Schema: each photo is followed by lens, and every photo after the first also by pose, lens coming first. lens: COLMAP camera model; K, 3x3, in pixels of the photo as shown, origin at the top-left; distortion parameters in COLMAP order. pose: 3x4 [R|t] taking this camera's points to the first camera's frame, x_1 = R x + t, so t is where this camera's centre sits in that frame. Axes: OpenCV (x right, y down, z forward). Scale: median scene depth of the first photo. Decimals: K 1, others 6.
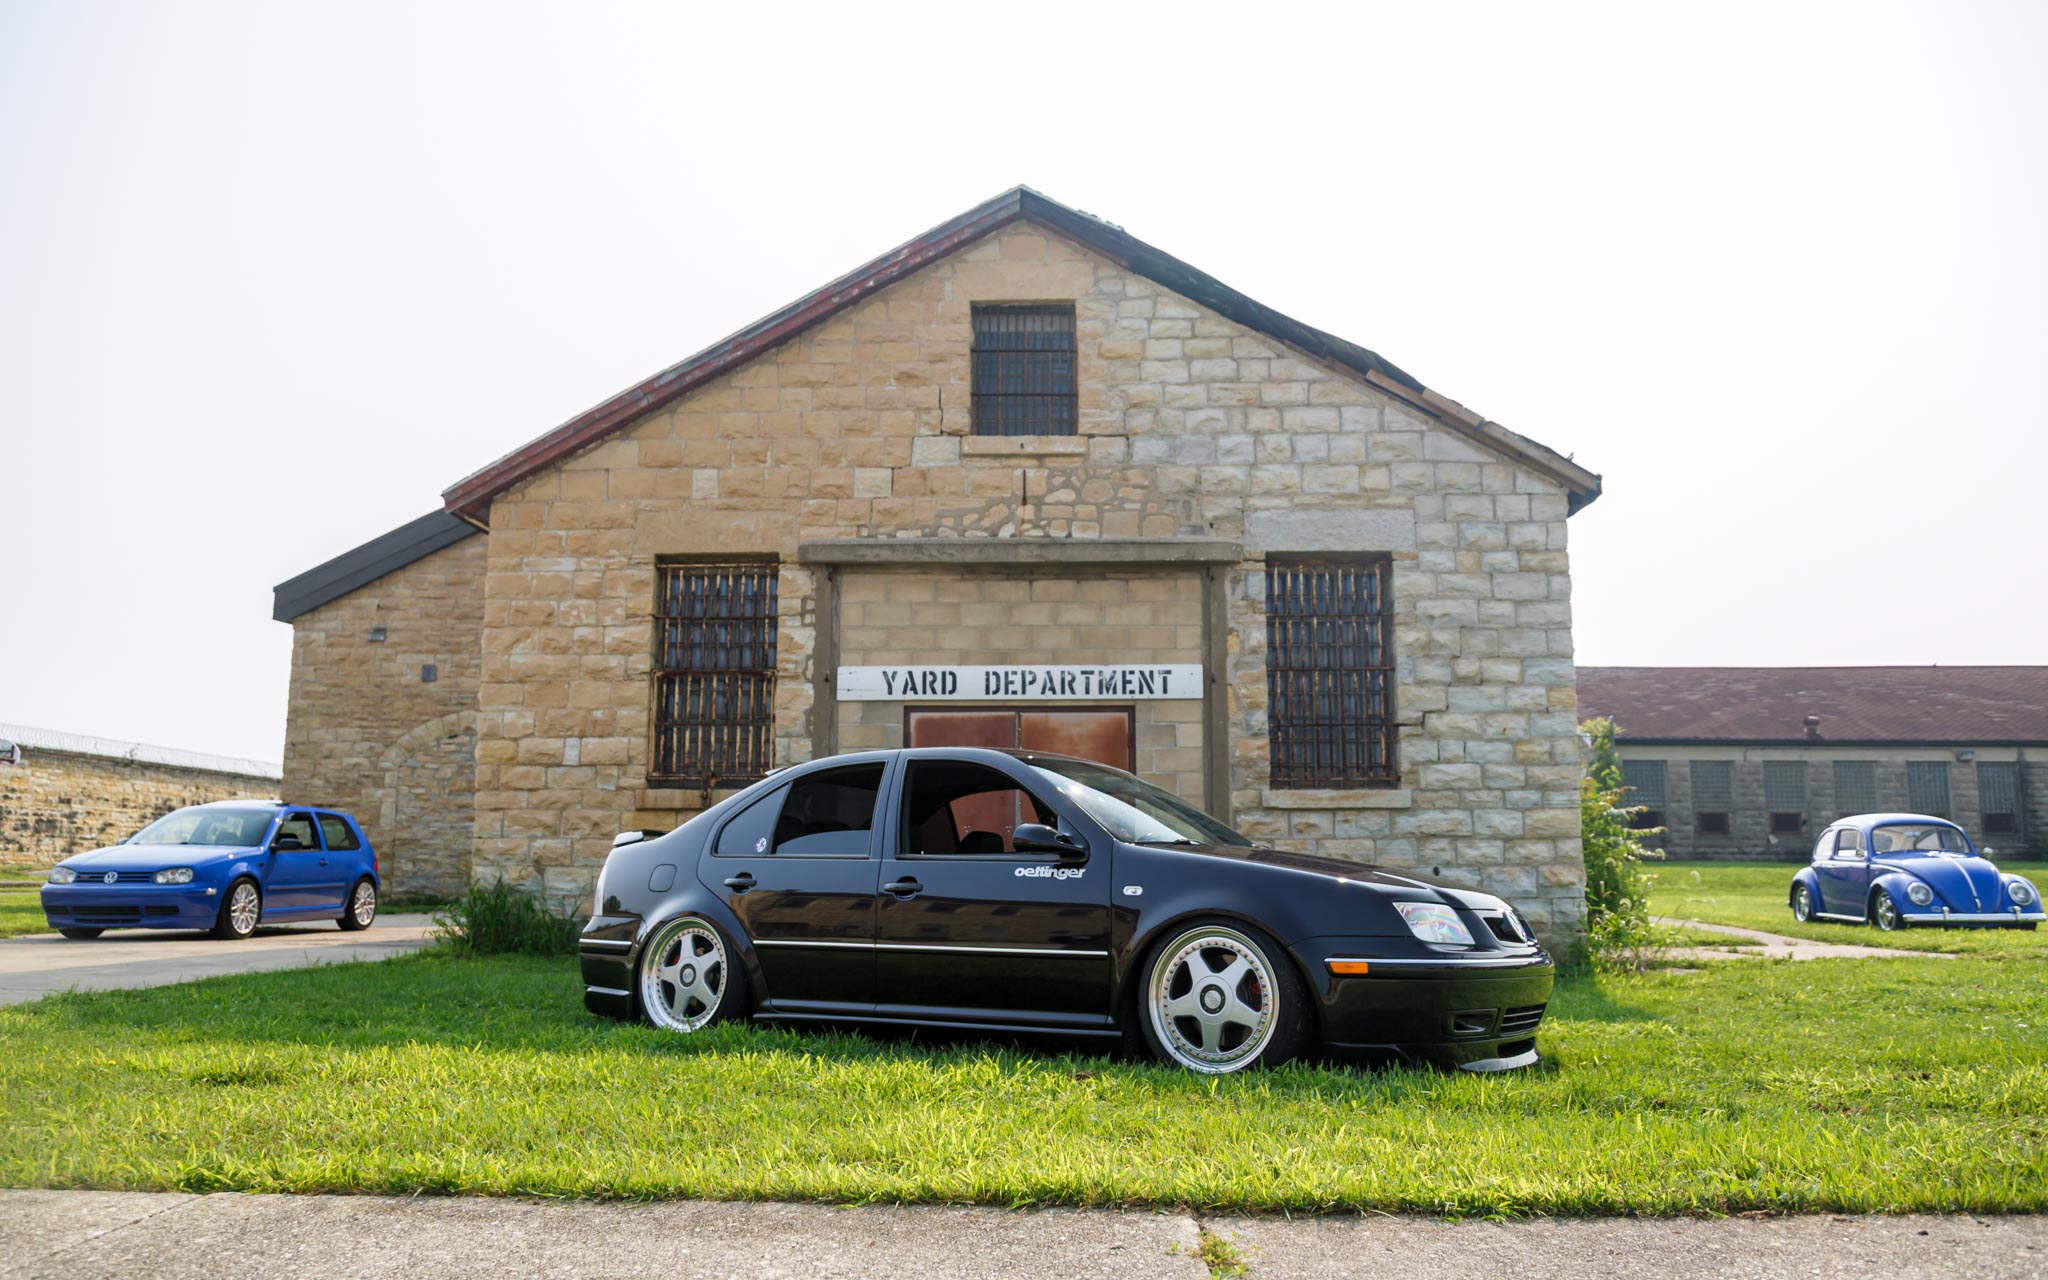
lens RADIAL K [[1515.1, 0, 1011.1], [0, 1515.1, 638.5], [0, 0, 1]] dist [-0.008937, -0.001118]
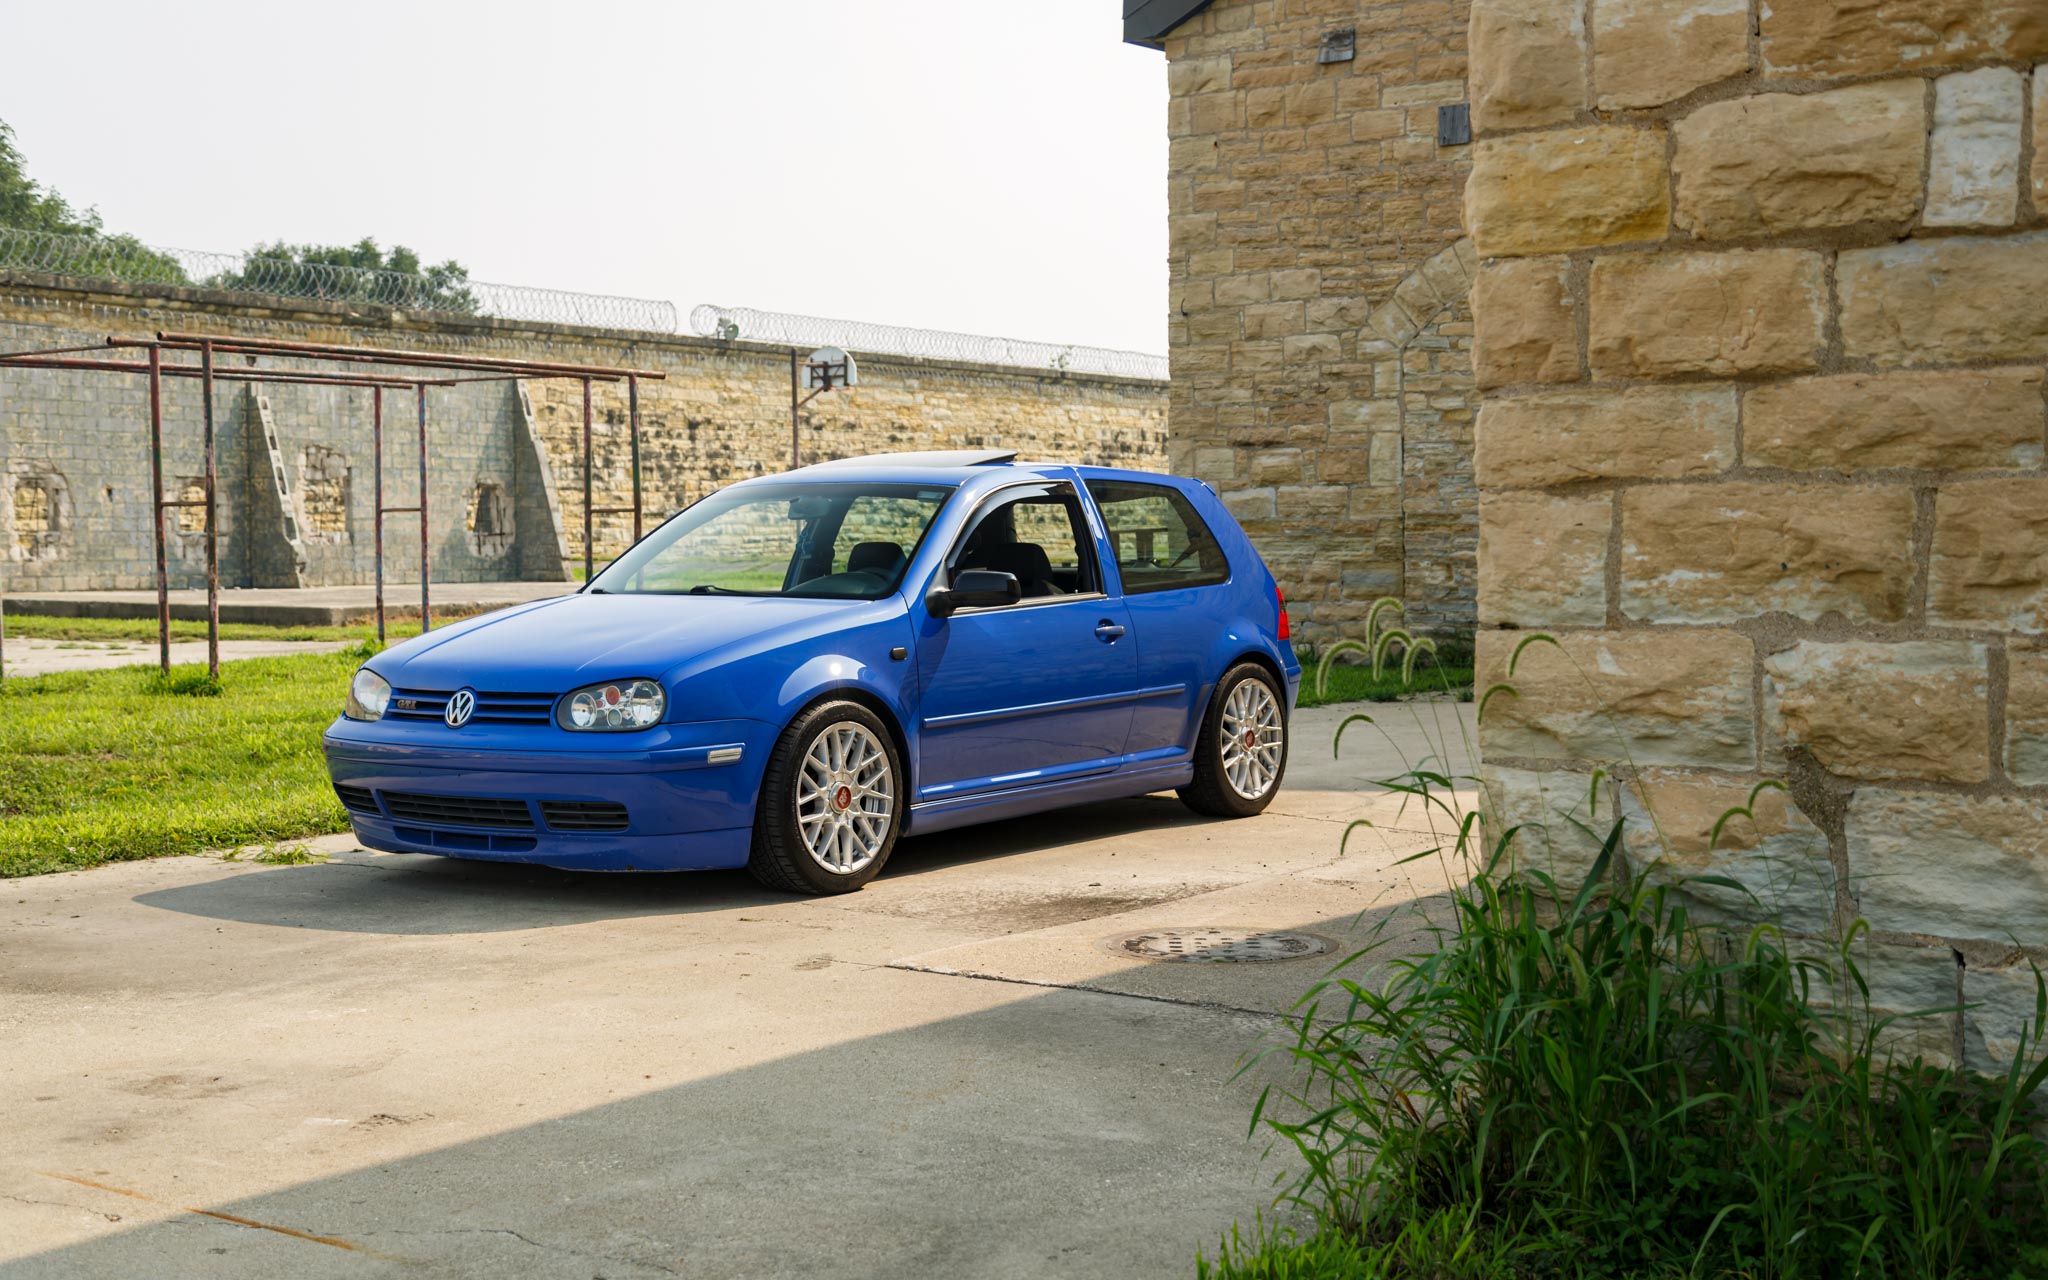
lens RADIAL K [[2500.1, 0, 1019.0], [0, 2500.1, 653.1], [0, 0, 1]] dist [0.010043, 0.000000]
pose [[0.842425, 0.013984, -0.538633, -0.227802], [0.095540, 0.979946, 0.174867, 0.071187], [0.530276, -0.198773, 0.824194, 0.694179]]
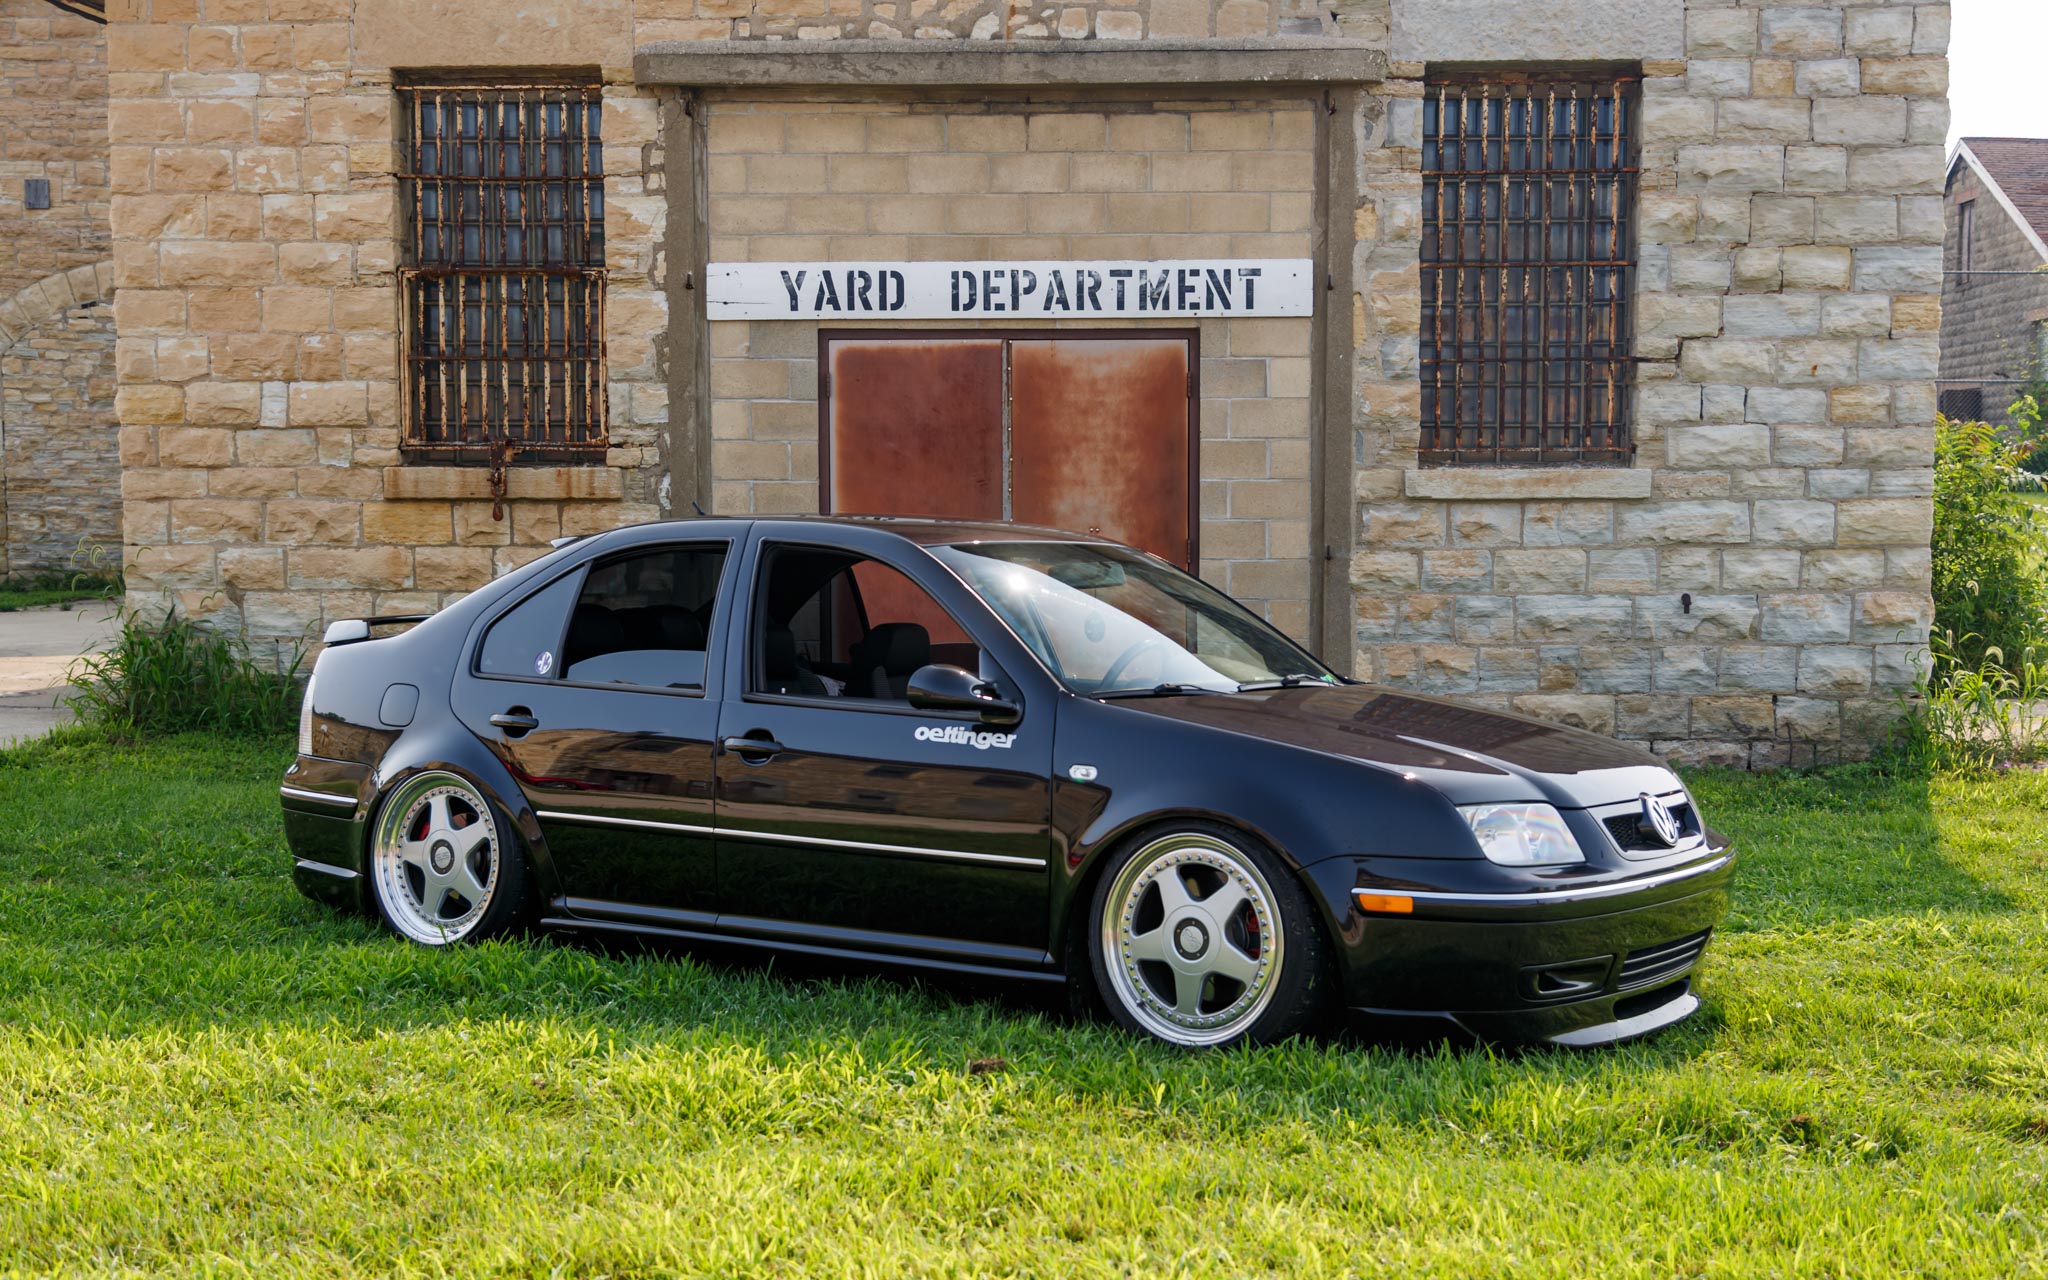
lens RADIAL K [[2642.6, 0, 1031.1], [0, 2642.6, 654.8], [0, 0, 1]] dist [0.040878, 0.000000]
pose [[0.999781, -0.002260, -0.020786, 0.035790], [0.006838, 0.974807, 0.222946, -0.063098], [0.019758, -0.223039, 0.974609, -0.054402]]
